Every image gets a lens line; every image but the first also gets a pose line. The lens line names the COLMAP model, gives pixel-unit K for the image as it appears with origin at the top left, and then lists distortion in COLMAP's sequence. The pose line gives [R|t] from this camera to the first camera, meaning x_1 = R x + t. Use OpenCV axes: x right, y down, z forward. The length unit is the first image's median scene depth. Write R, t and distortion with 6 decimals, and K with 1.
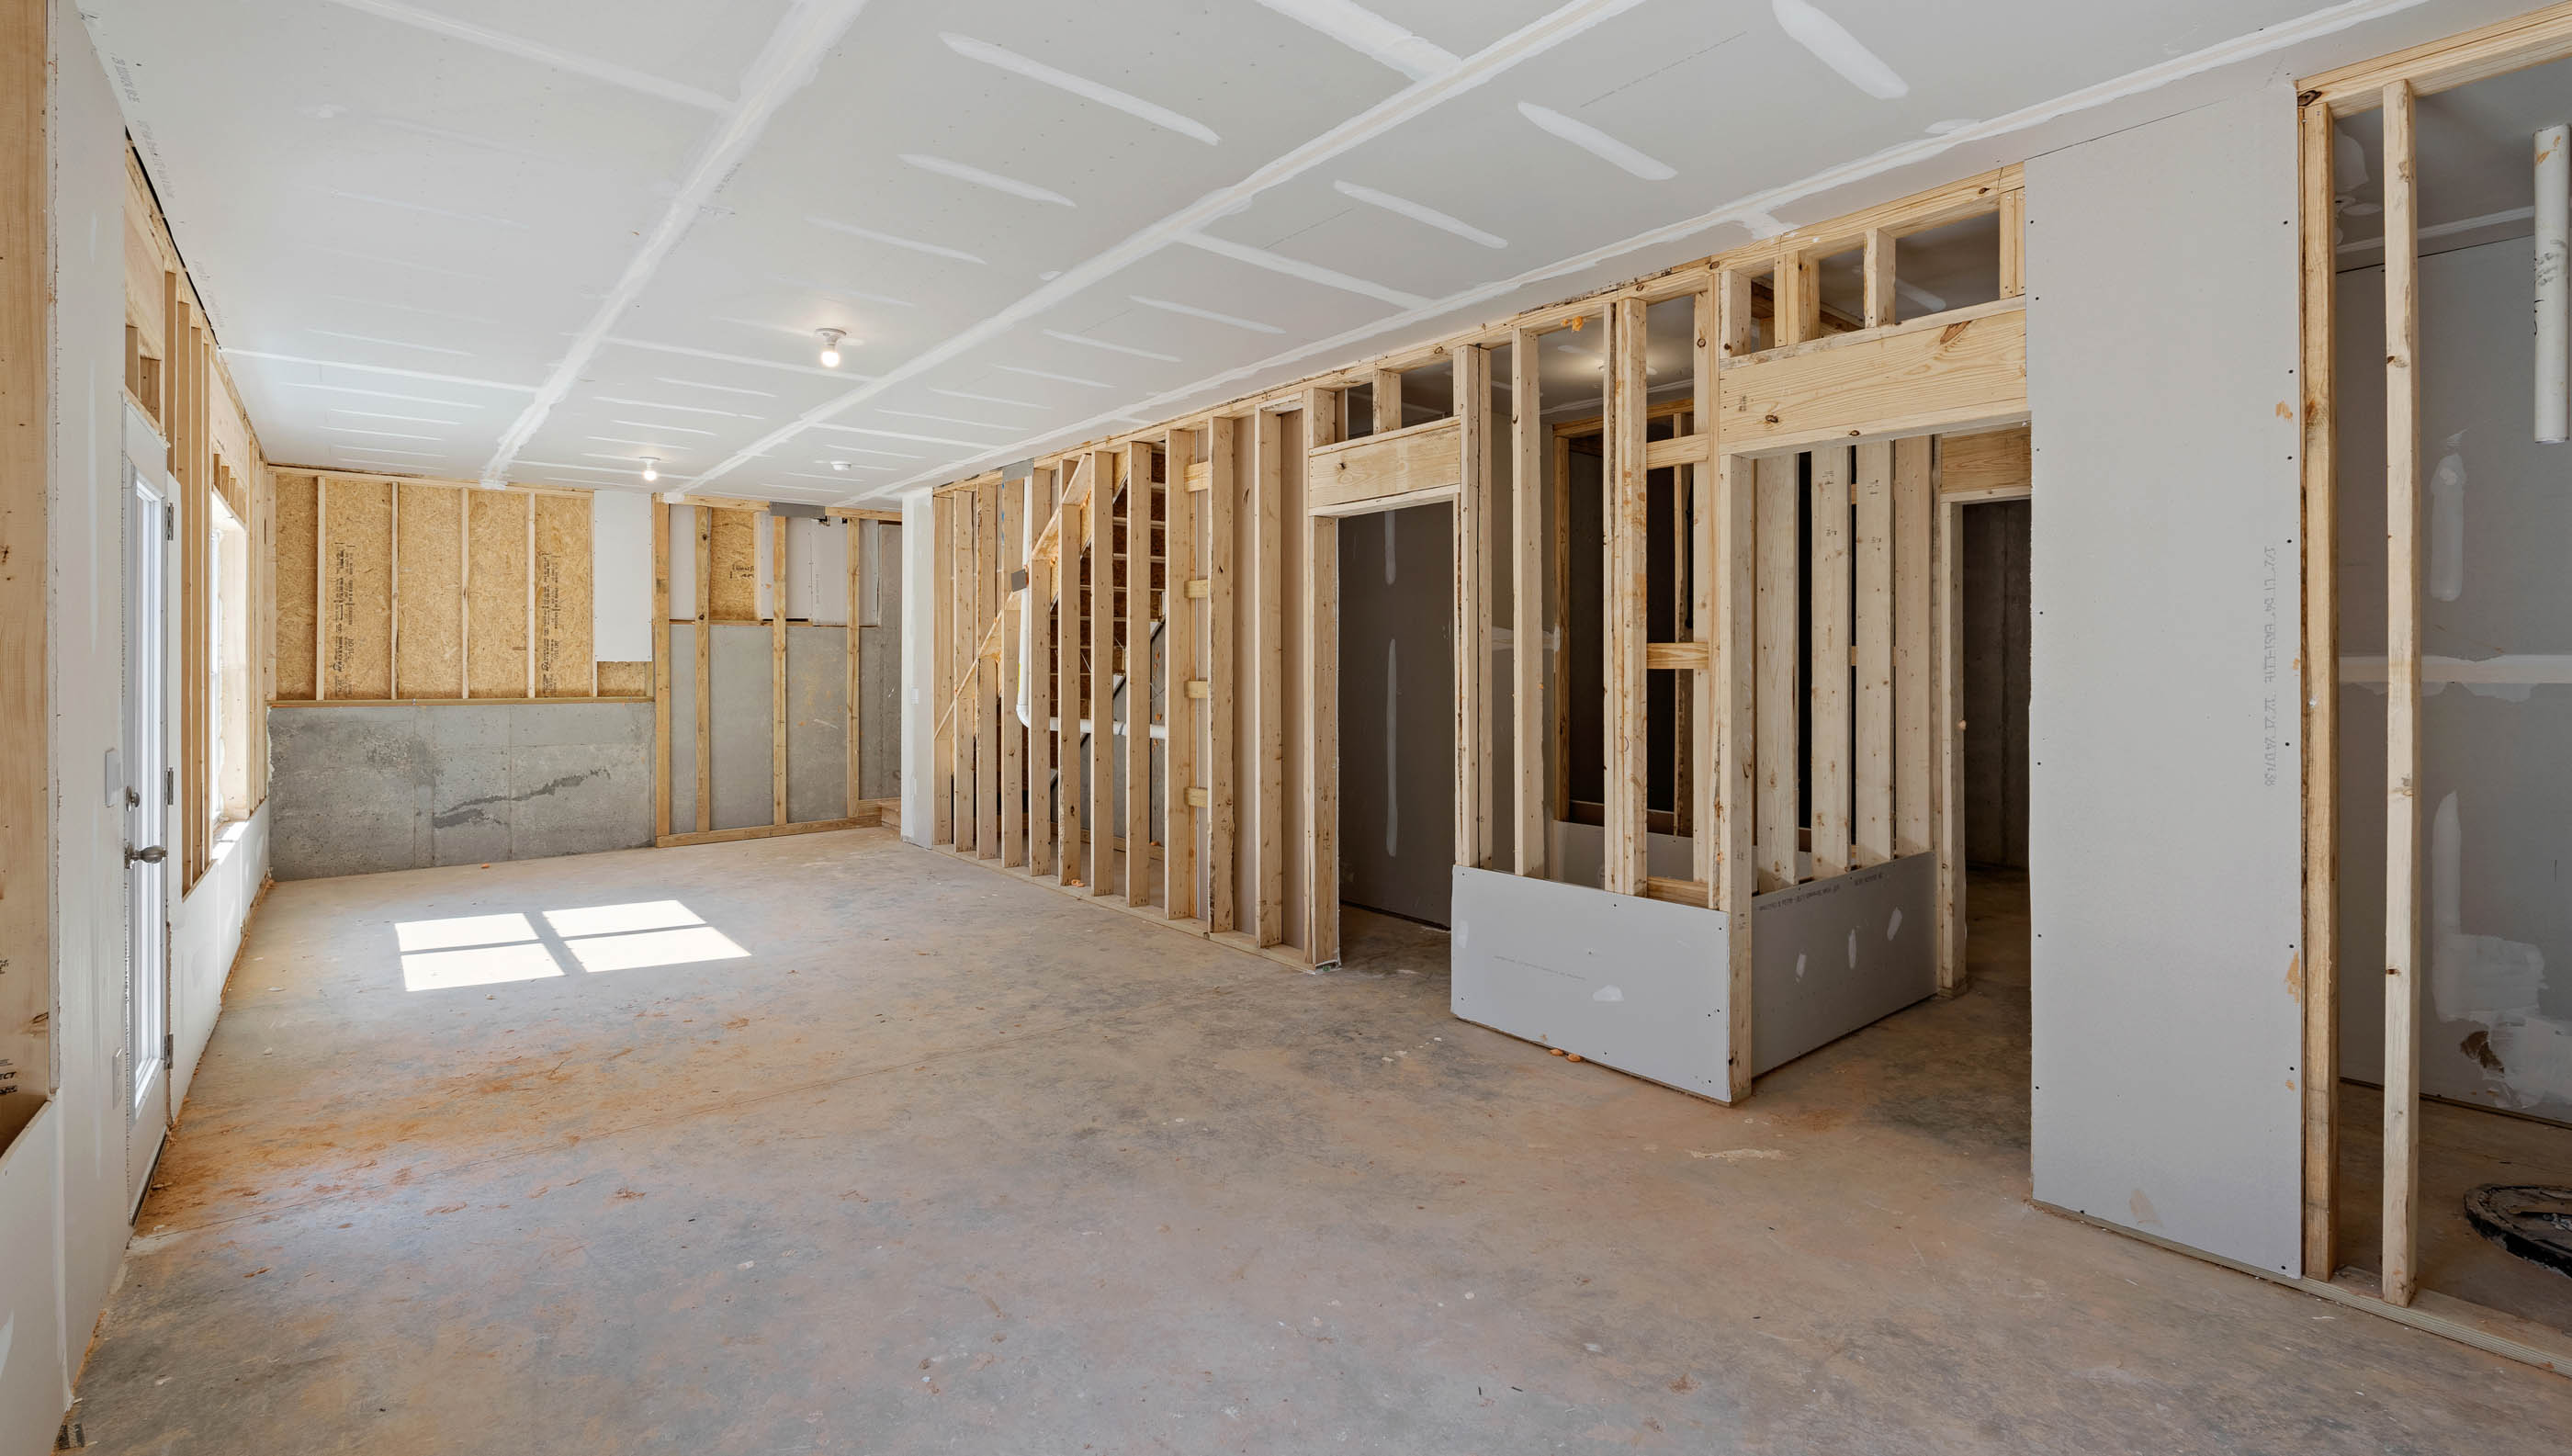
lens RADIAL K [[1146.7, 0, 1291.4], [0, 1146.7, 662.7], [0, 0, 1]] dist [-0.000995, 0.000057]
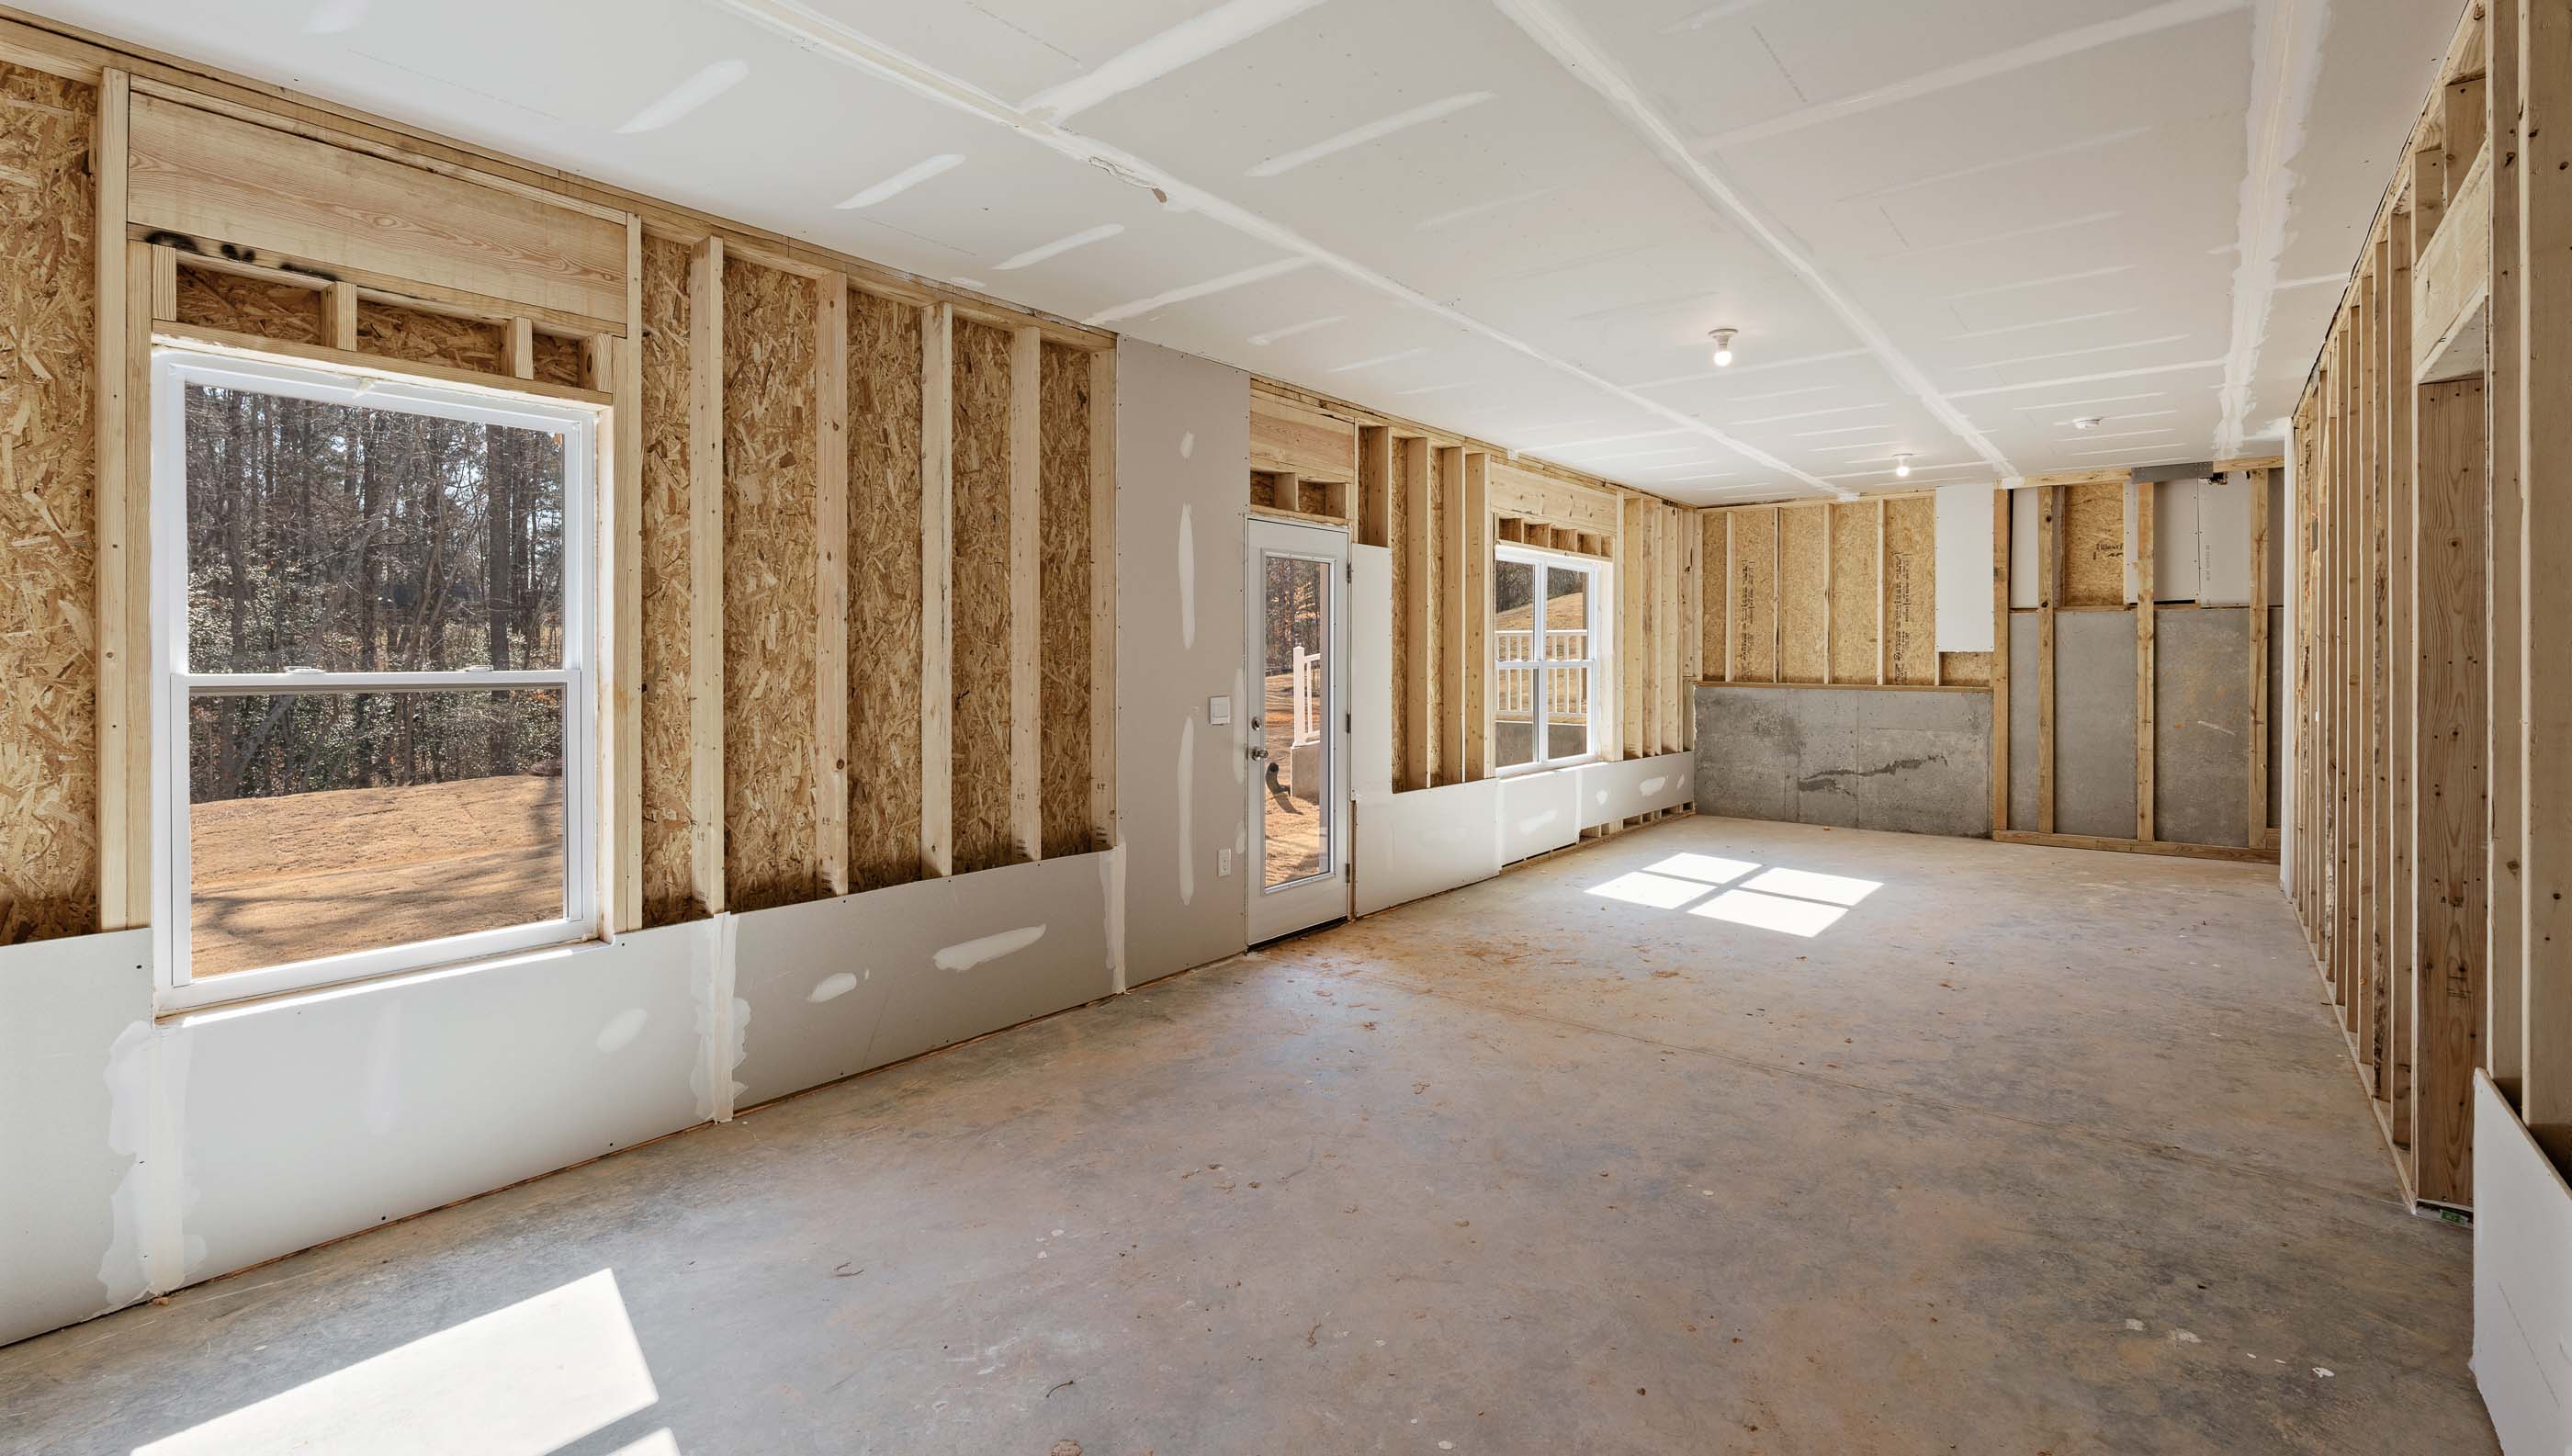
lens RADIAL K [[1114.1, 0, 1293.8], [0, 1114.1, 653.7], [0, 0, 1]] dist [-0.000501, -0.000010]
pose [[0.199779, -0.000836, -0.979841, 0.294206], [0.000598, 1.000000, -0.000732, 0.001071], [0.979841, -0.000440, 0.199780, 0.244515]]
